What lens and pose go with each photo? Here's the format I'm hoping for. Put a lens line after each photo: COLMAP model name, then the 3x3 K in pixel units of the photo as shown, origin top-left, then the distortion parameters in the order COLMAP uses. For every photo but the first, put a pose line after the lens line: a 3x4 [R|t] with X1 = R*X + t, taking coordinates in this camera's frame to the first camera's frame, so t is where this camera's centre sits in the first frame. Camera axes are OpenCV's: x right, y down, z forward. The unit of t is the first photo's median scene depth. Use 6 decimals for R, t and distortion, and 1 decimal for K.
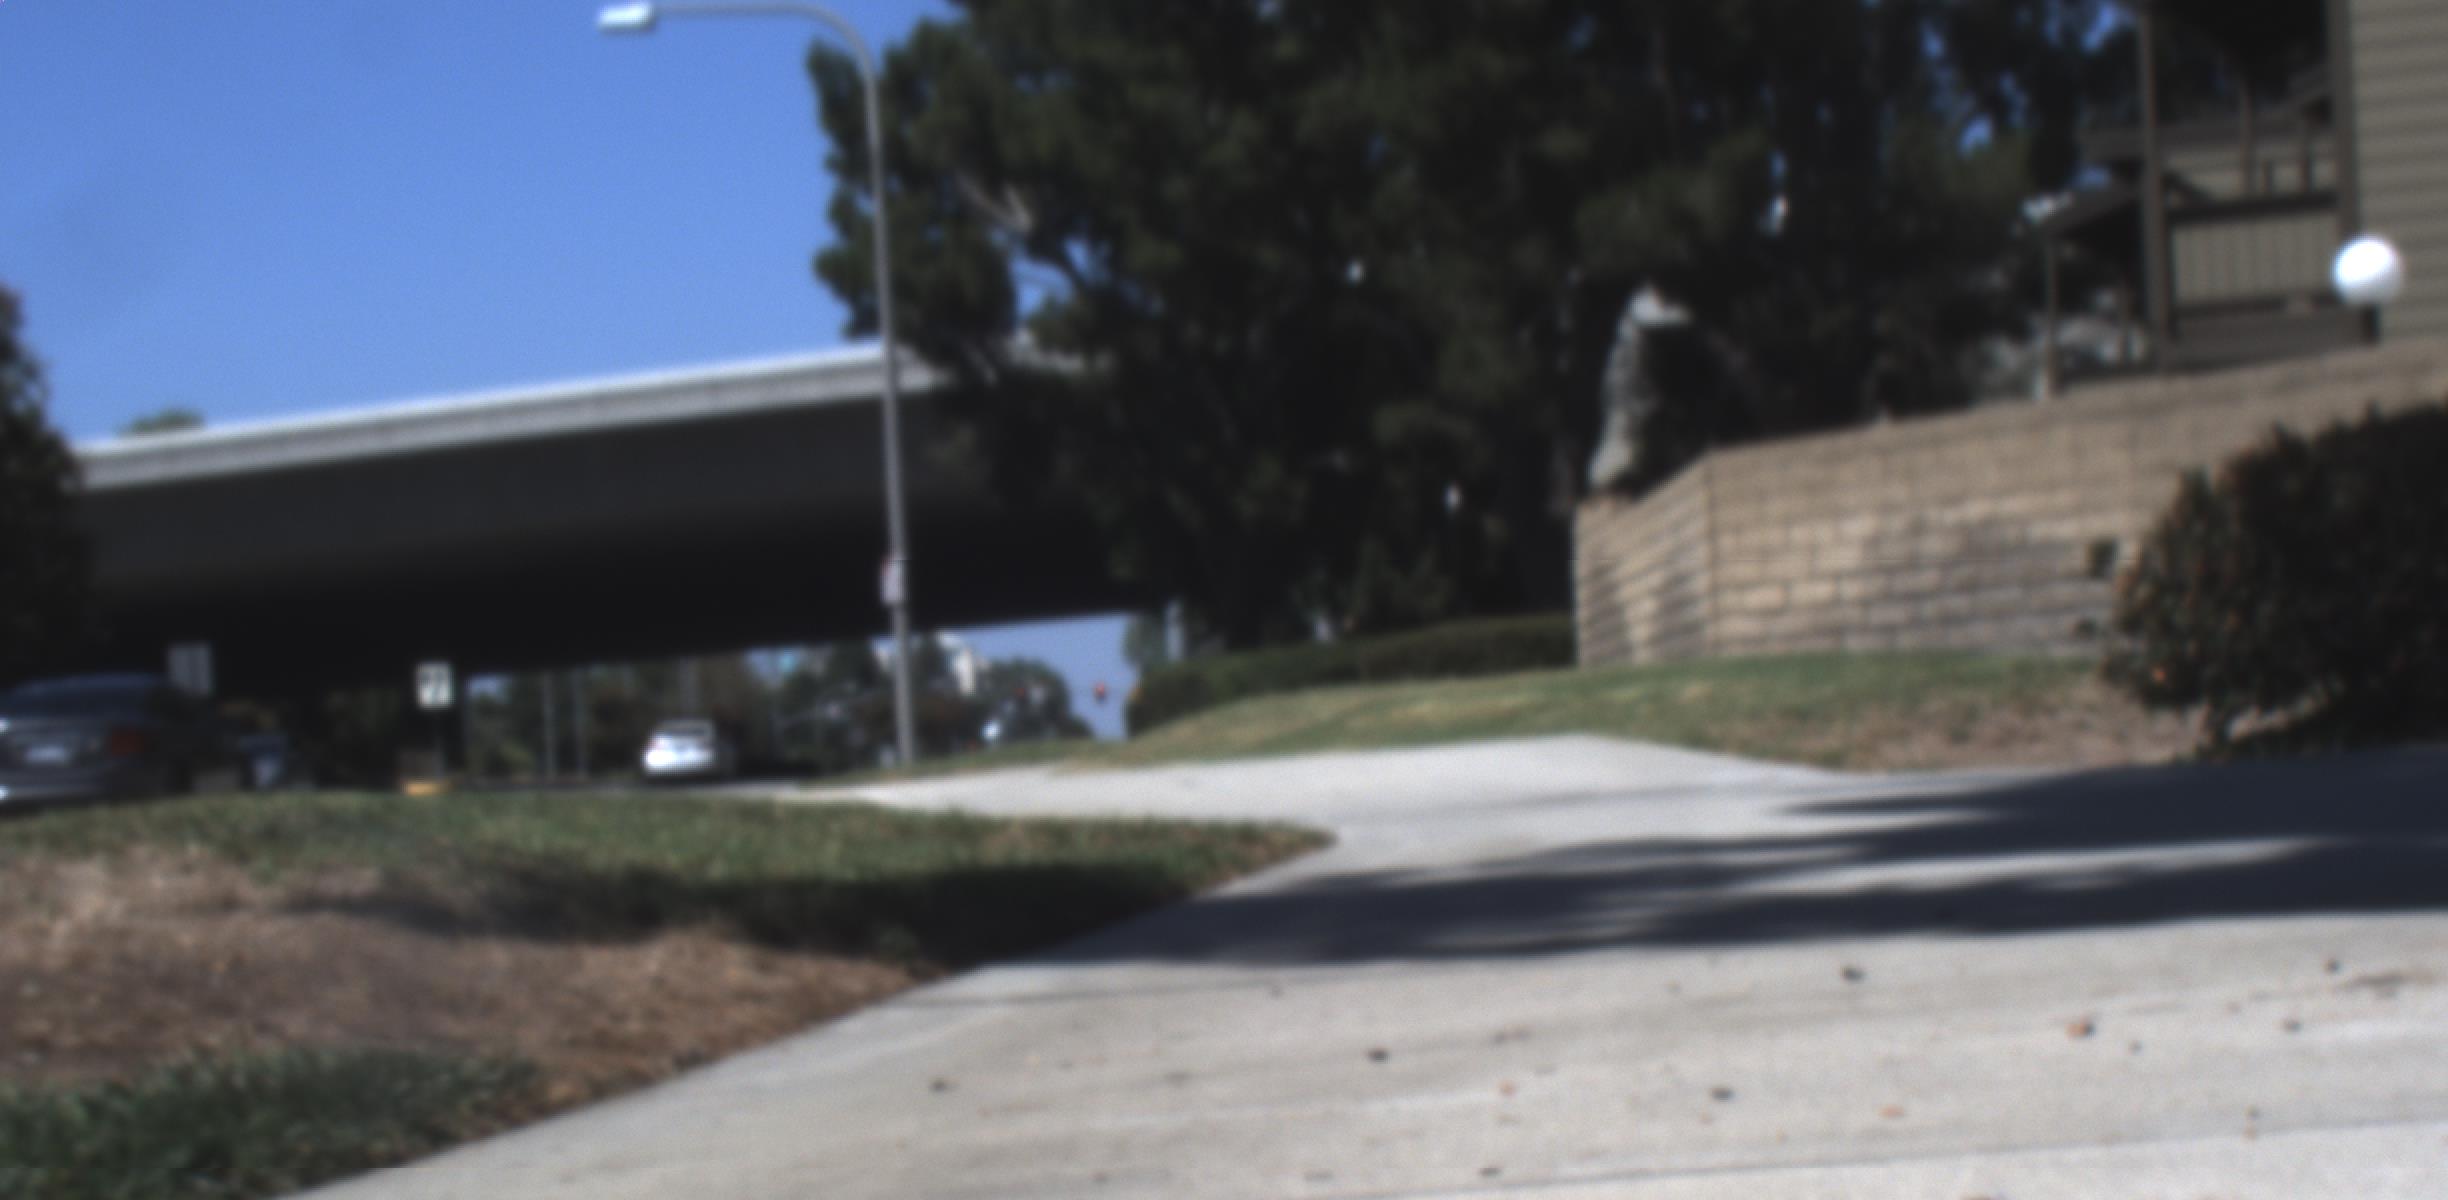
lens RADIAL K [[7849.9, 0, 1261.6], [0, 7849.9, 610.3], [0, 0, 1]] dist [0.413851, 0.000000]
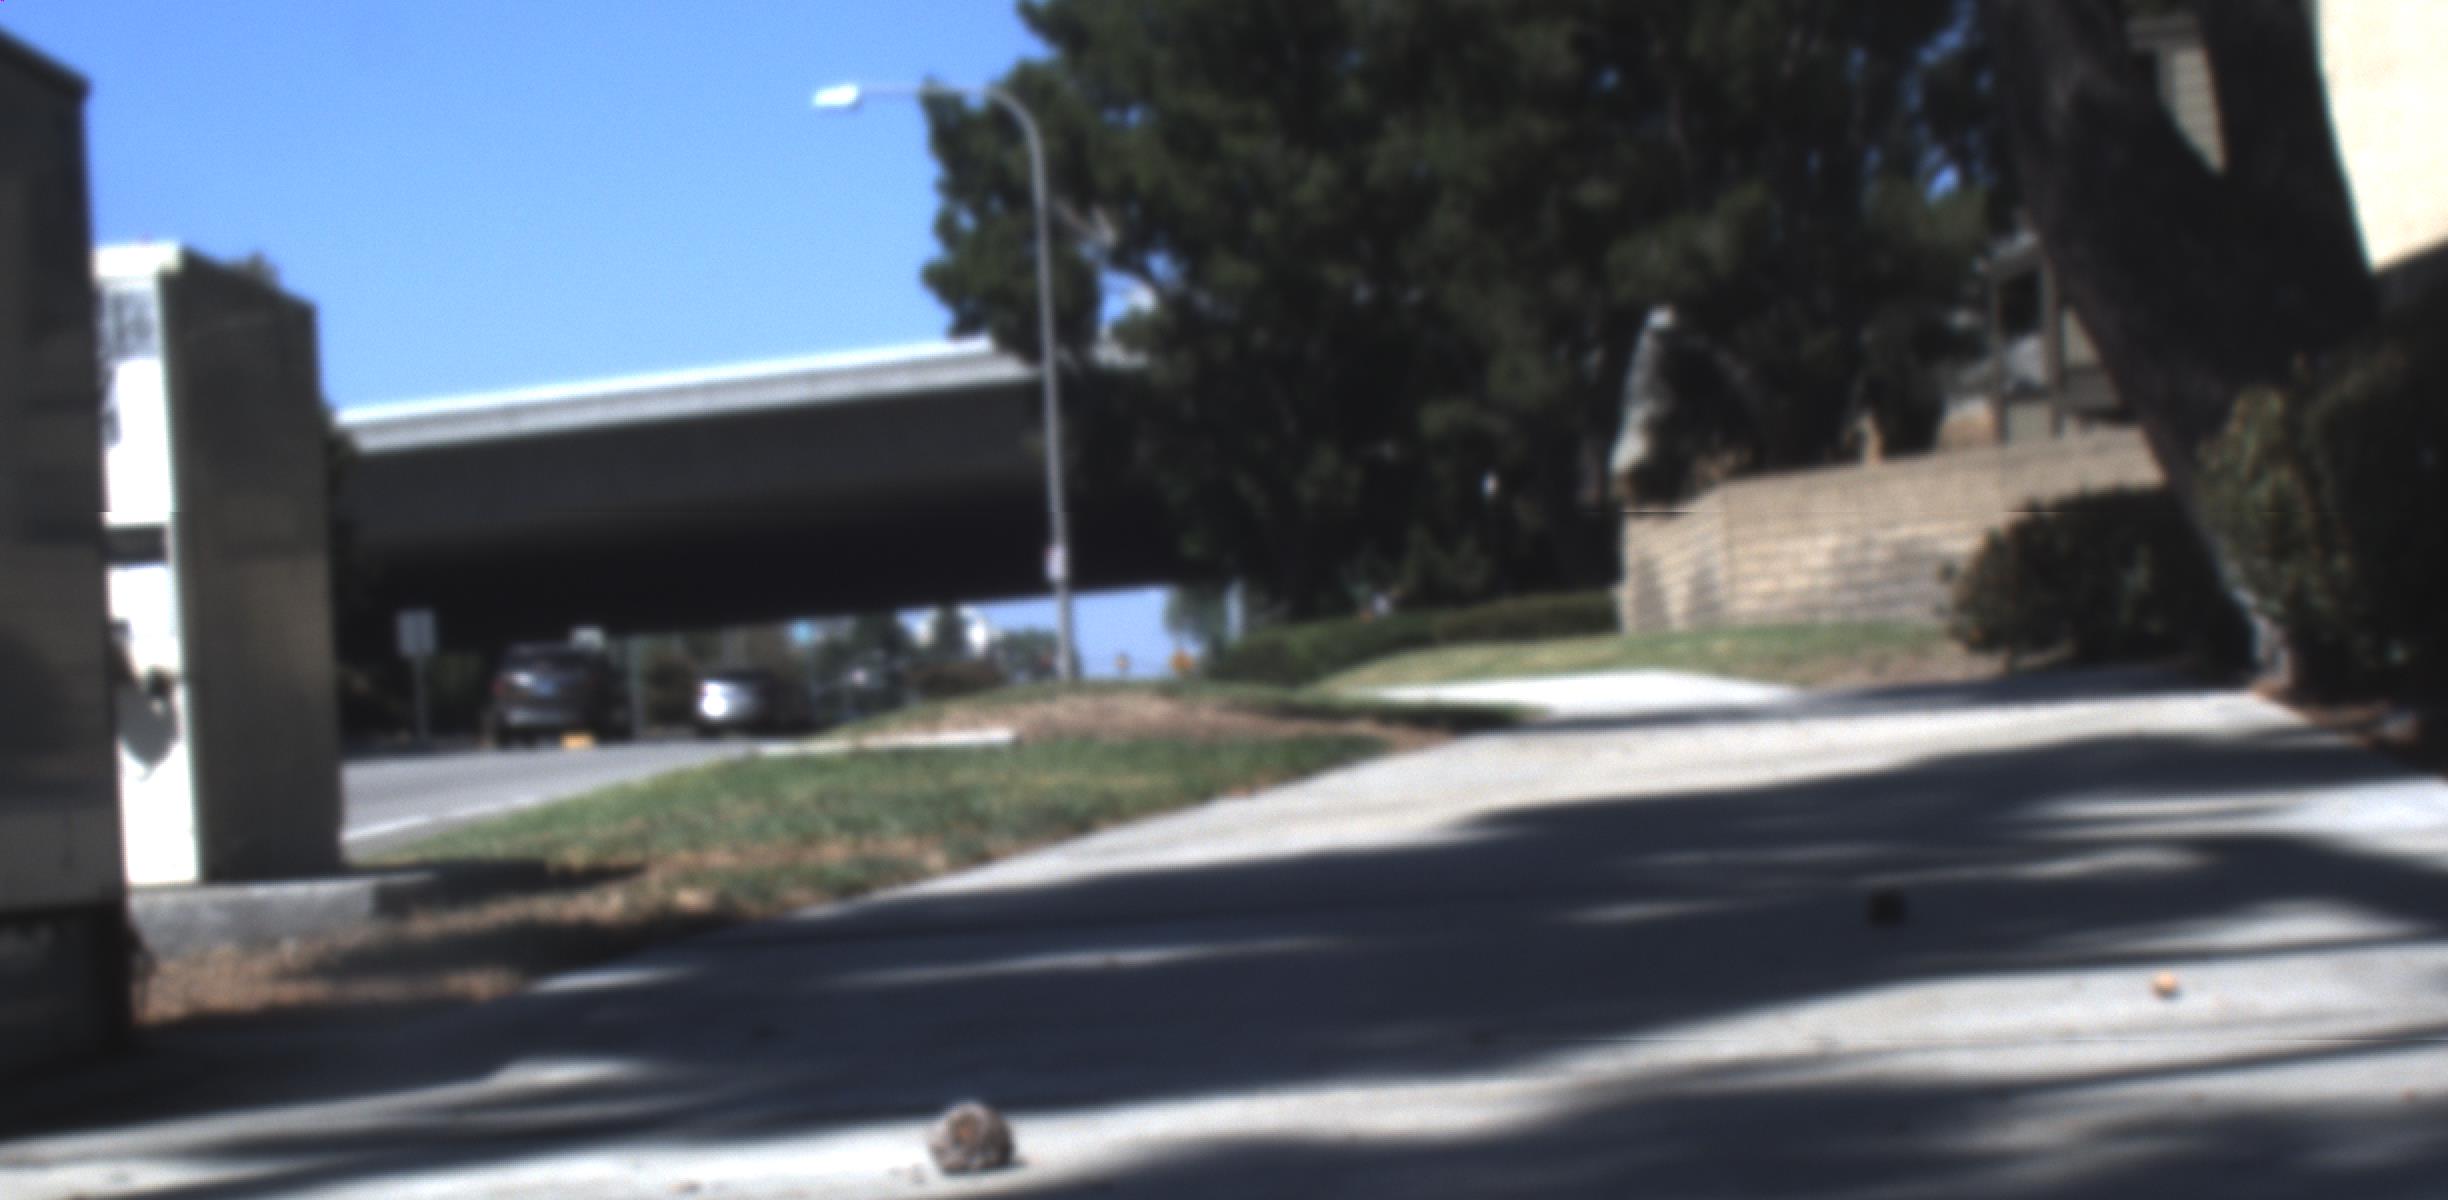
lens RADIAL K [[7849.9, 0, 1252.3], [0, 7849.9, 608.0], [0, 0, 1]] dist [0.413851, 0.000000]
pose [[0.999992, 0.003860, -0.000849, -0.010986], [-0.003856, 0.999984, 0.004089, -0.001086], [0.000864, -0.004086, 0.999991, -0.168919]]
